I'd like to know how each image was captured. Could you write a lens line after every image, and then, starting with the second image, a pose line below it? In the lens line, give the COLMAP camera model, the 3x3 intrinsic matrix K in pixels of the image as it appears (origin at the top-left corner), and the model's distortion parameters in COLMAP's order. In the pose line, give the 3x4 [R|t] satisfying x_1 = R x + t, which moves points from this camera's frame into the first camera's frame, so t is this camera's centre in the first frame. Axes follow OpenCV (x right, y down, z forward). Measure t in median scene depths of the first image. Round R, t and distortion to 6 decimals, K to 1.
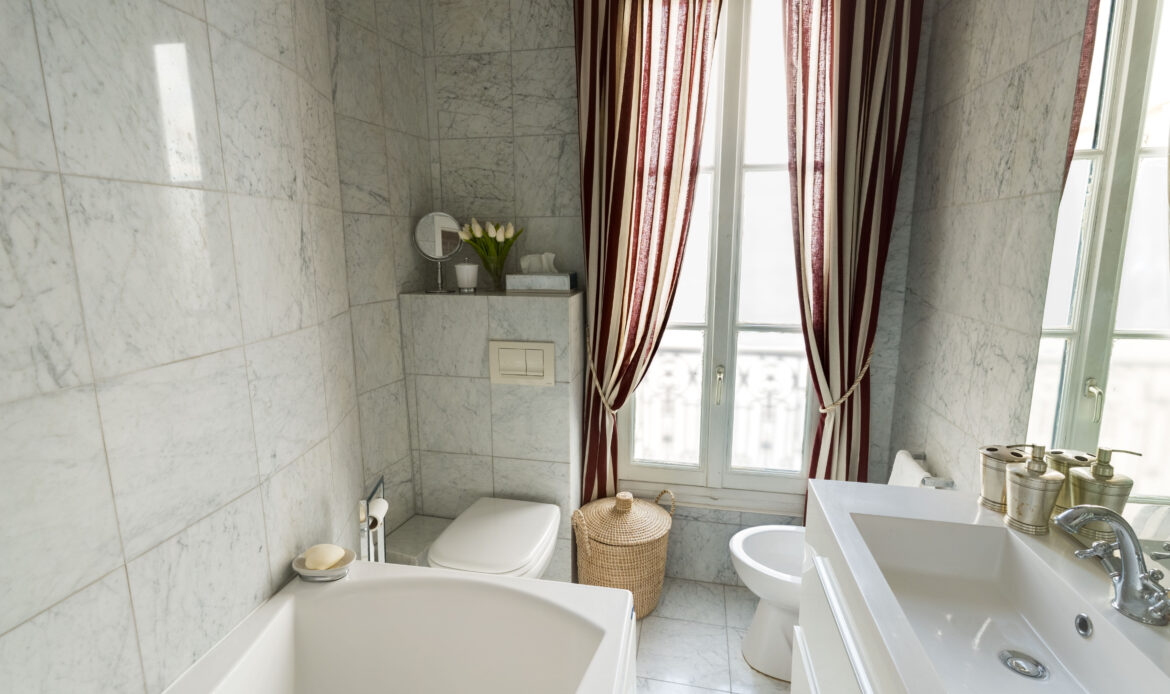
lens RADIAL K [[582.0, 0, 583.8], [0, 582.0, 333.4], [0, 0, 1]] dist [-0.000267, 0.000006]
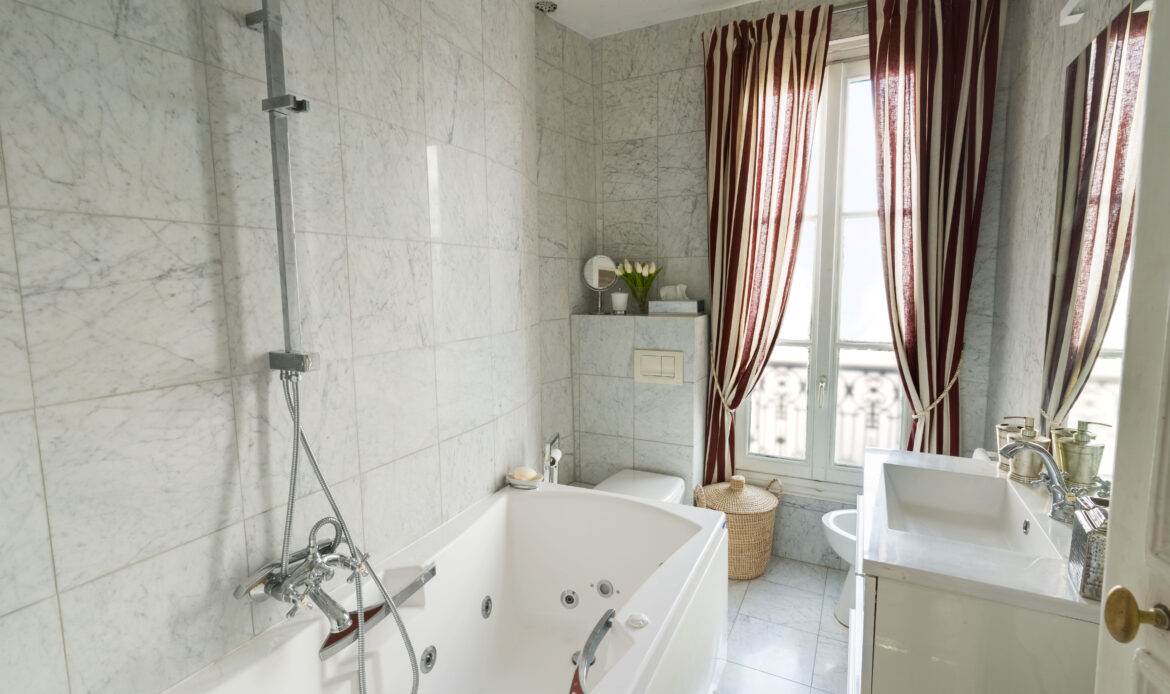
lens RADIAL K [[565.1, 0, 555.3], [0, 565.1, 341.0], [0, 0, 1]] dist [0.003279, -0.000295]
pose [[0.953389, 0.026351, -0.300590, 0.055775], [-0.041043, 0.998246, -0.042668, 0.056971], [0.298938, 0.053017, 0.952799, -0.302206]]
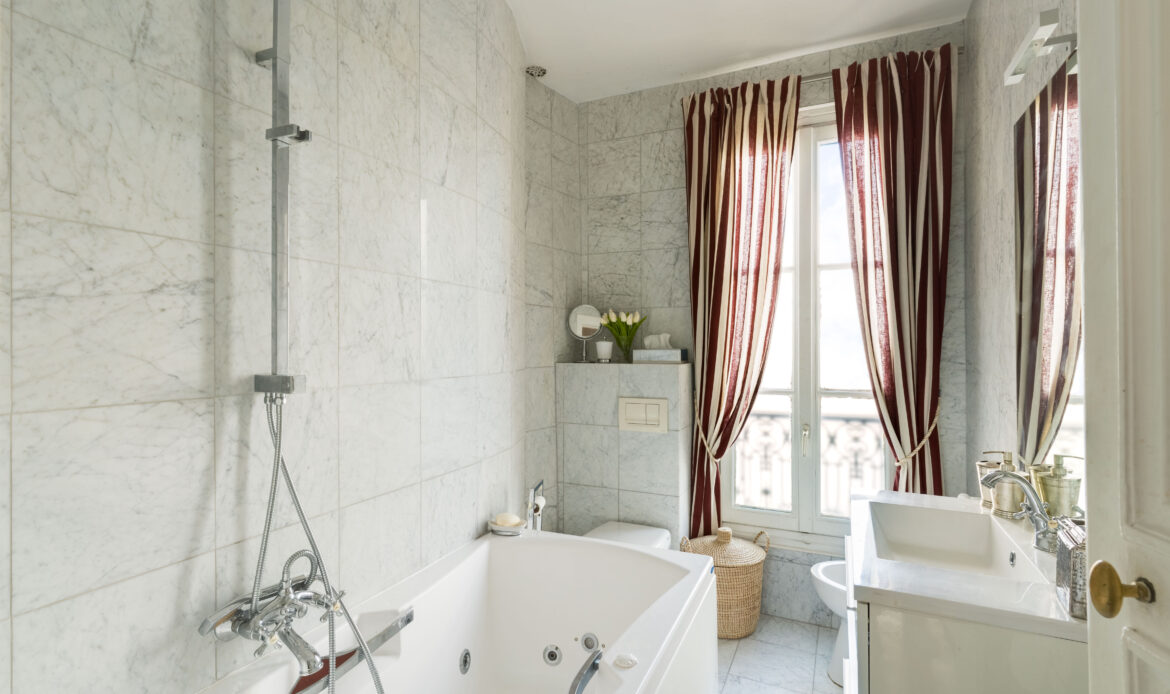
lens RADIAL K [[568.0, 0, 556.7], [0, 568.0, 339.4], [0, 0, 1]] dist [0.002363, 0.000120]
pose [[0.962773, 0.004961, -0.270267, 0.053305], [-0.049503, 0.986158, -0.158243, 0.096374], [0.265741, 0.165731, 0.949692, -0.309534]]
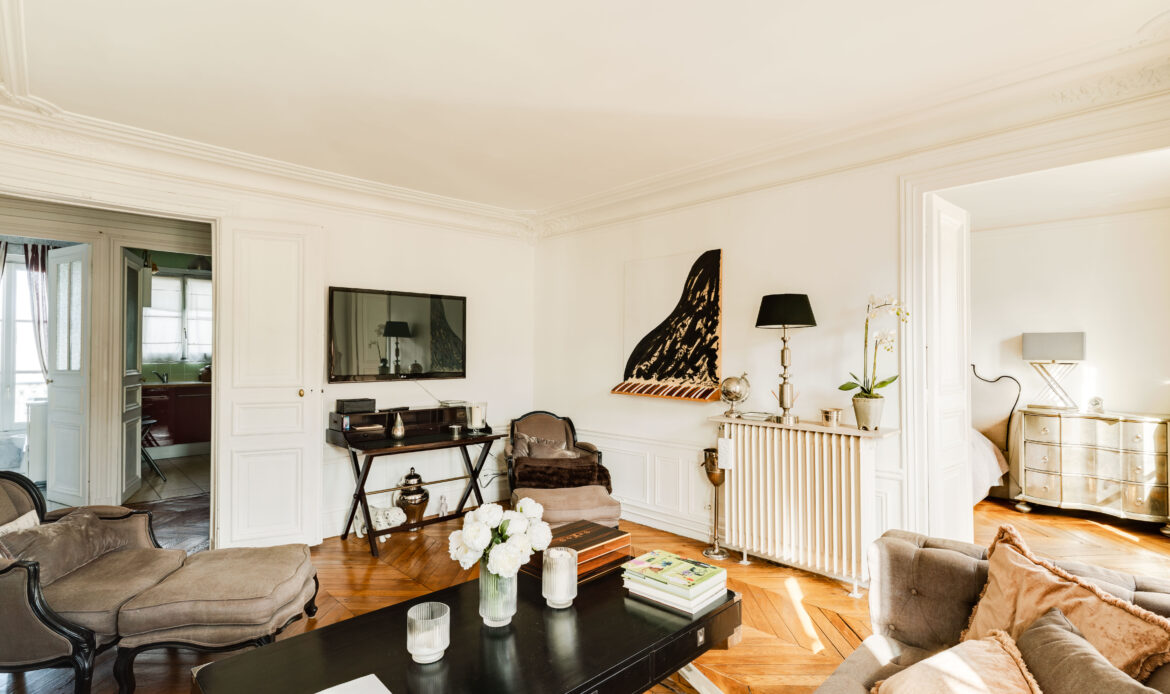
lens RADIAL K [[565.1, 0, 555.3], [0, 565.1, 341.0], [0, 0, 1]] dist [0.003279, -0.000295]
pose [[0.592676, 0.018260, 0.805234, -0.435483], [0.126390, 0.985249, -0.115368, 0.516911], [-0.795463, 0.170149, 0.581625, -2.905762]]
